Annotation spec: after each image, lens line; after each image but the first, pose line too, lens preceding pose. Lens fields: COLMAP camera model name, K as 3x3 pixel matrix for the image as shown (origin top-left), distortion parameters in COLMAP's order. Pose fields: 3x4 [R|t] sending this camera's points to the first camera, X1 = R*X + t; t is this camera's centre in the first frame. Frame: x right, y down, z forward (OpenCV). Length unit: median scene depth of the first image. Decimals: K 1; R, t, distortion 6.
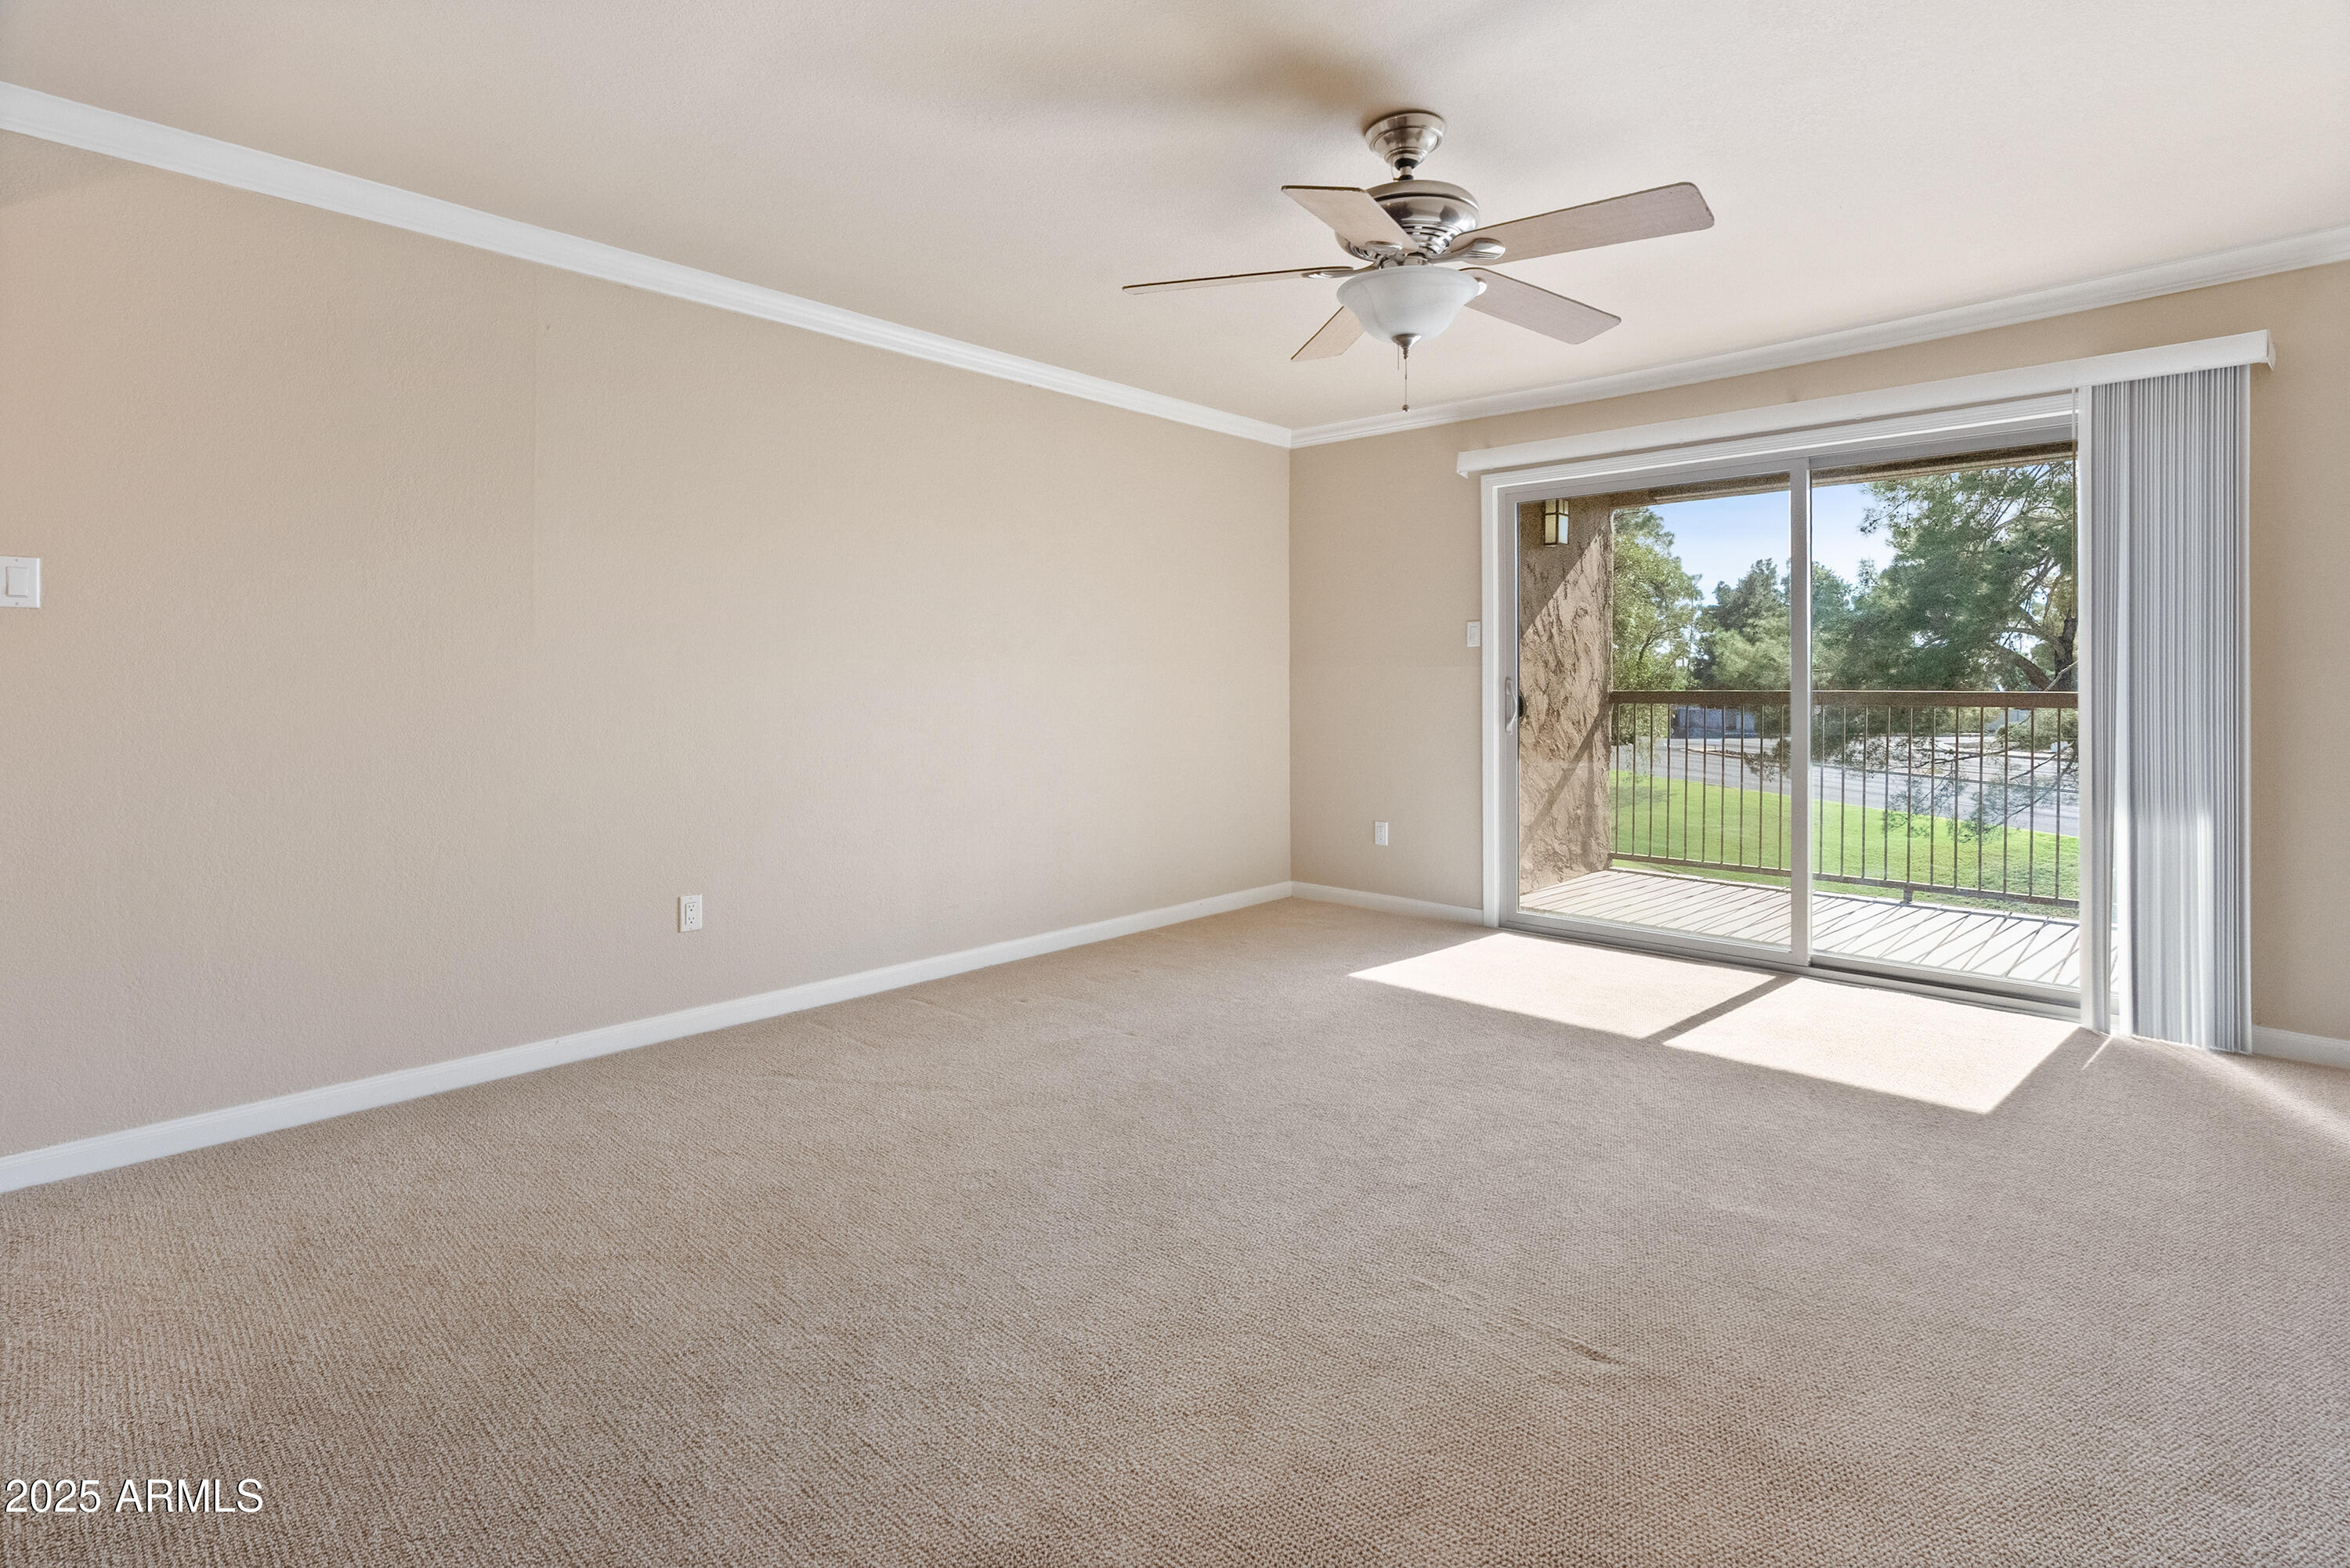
lens RADIAL K [[1114.1, 0, 1177.5], [0, 1114.1, 681.3], [0, 0, 1]] dist [0.000151, 0.000074]
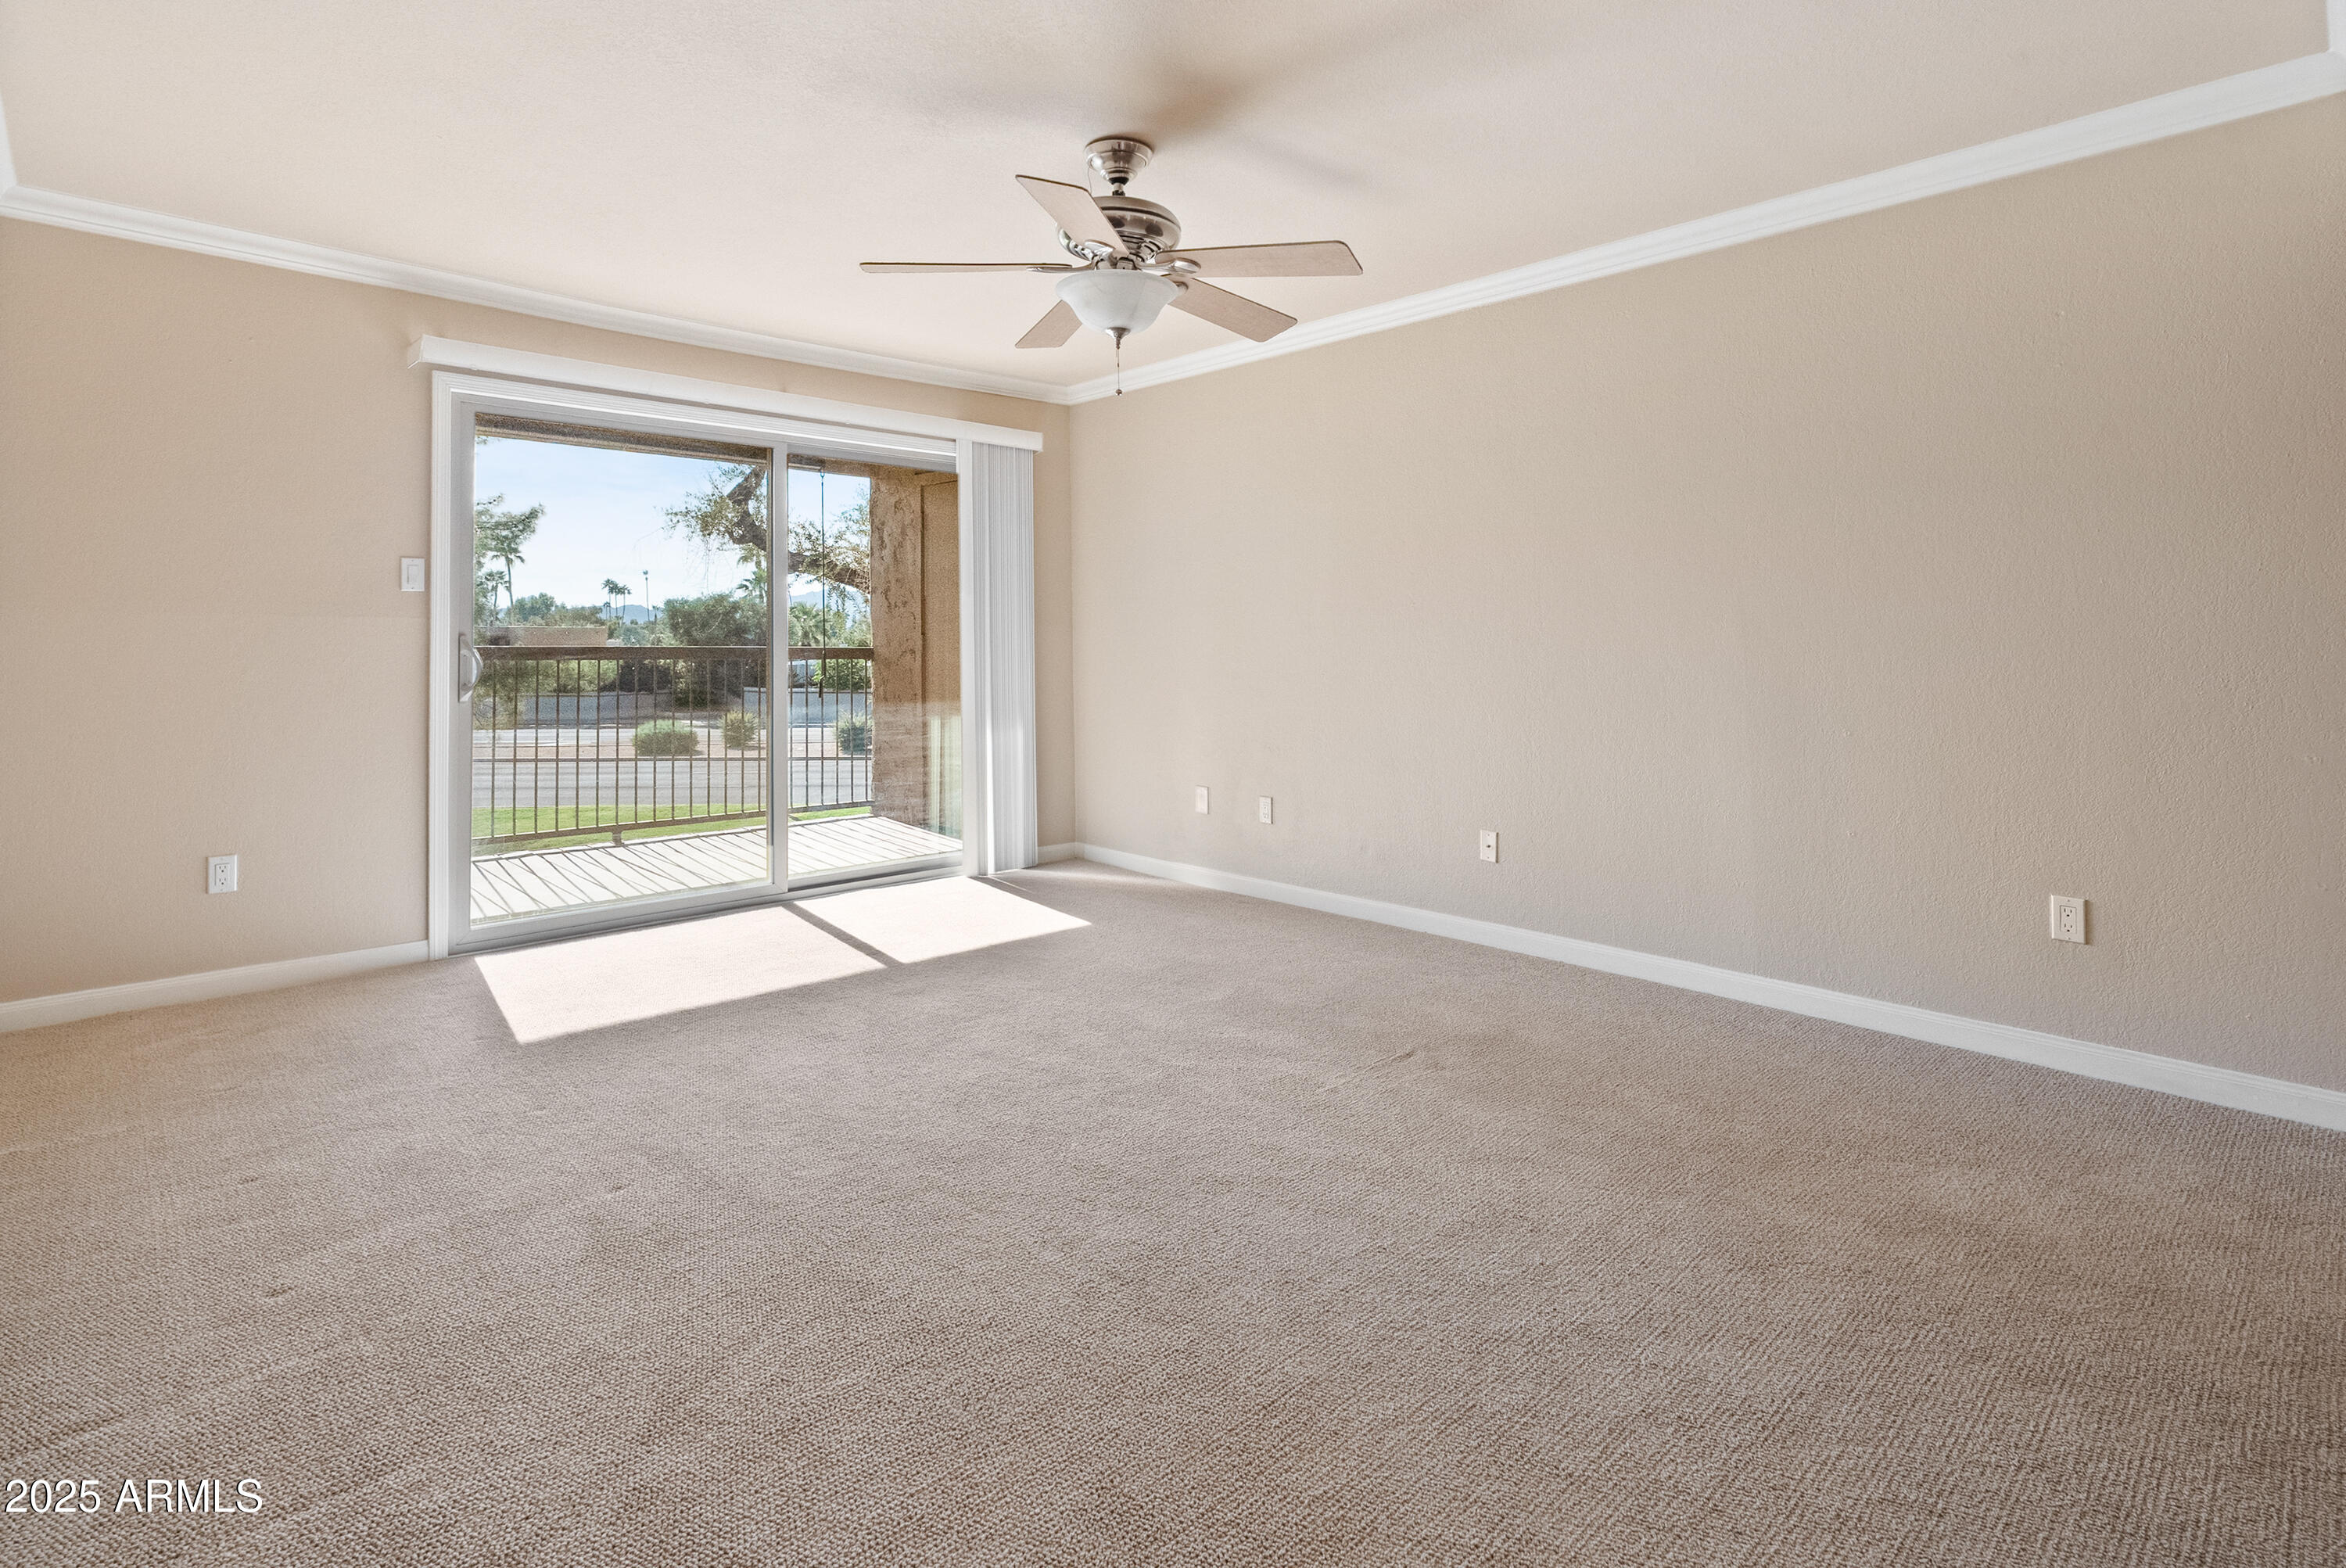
lens RADIAL K [[1137.4, 0, 1164.9], [0, 1137.4, 606.9], [0, 0, 1]] dist [-0.000503, 0.000040]
pose [[0.066901, 0.030158, 0.997304, -0.554322], [-0.000128, 0.999543, -0.030218, 0.002776], [-0.997760, 0.001894, 0.066875, 0.525218]]
